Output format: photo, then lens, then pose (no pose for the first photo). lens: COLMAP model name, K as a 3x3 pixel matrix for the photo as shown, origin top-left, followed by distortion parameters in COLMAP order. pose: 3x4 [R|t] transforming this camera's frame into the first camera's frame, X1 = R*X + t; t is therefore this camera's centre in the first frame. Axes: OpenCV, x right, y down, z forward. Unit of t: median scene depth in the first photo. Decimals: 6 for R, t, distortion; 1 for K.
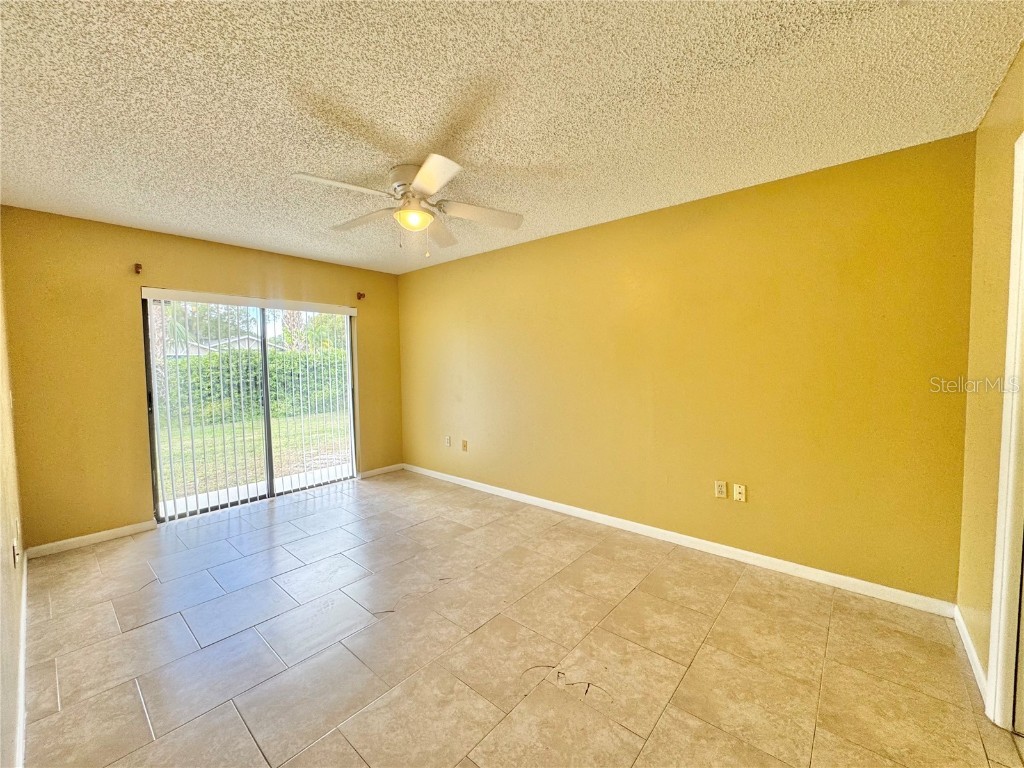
lens RADIAL K [[408.7, 0, 513.5], [0, 408.7, 383.9], [0, 0, 1]] dist [-0.003506, 0.000401]
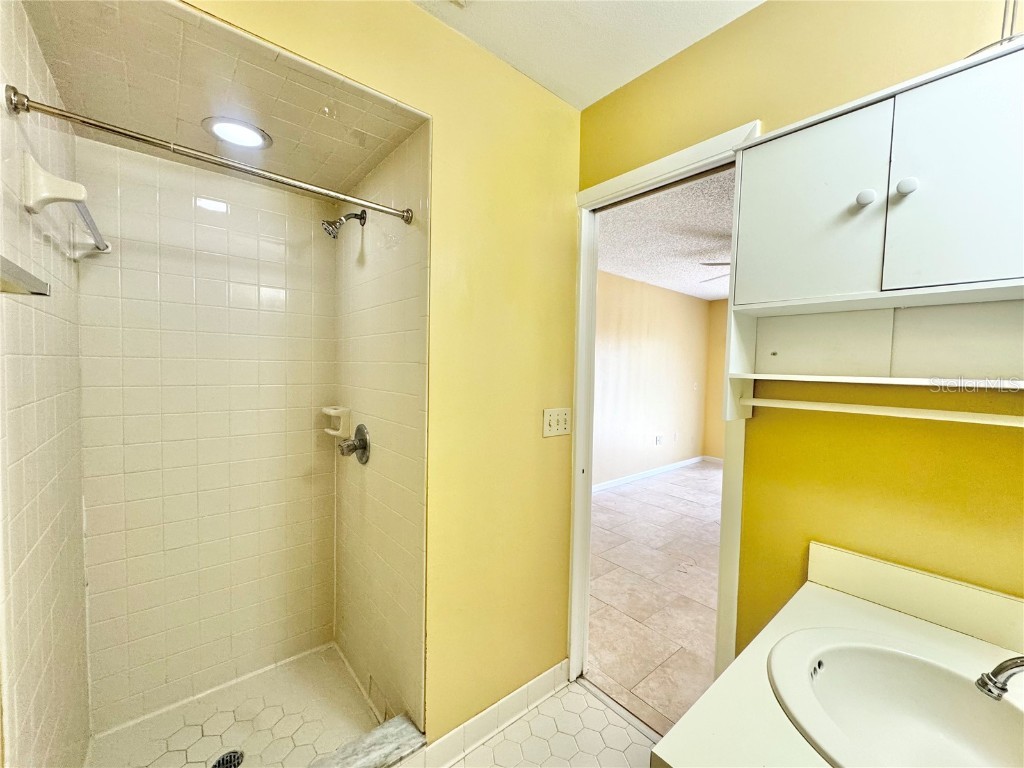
lens RADIAL K [[408.7, 0, 513.5], [0, 408.7, 383.9], [0, 0, 1]] dist [-0.003506, 0.000401]
pose [[-0.163383, 0.050895, -0.985249, 1.198046], [-0.074105, 0.995214, 0.063699, -0.046518], [0.983776, 0.083419, -0.158830, 0.328669]]
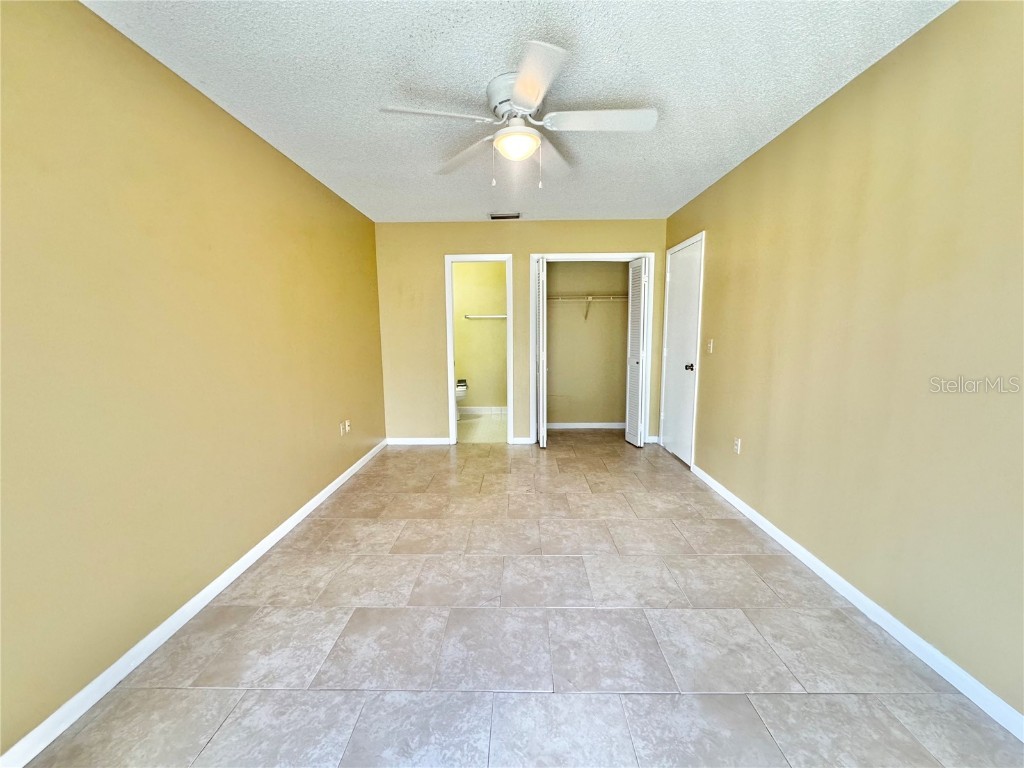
lens RADIAL K [[408.7, 0, 513.5], [0, 408.7, 383.9], [0, 0, 1]] dist [-0.003506, 0.000401]
pose [[-0.639403, -0.085689, 0.764082, -0.815215], [0.056023, 0.985936, 0.157451, -0.049476], [-0.766828, 0.143481, -0.625610, 1.421877]]
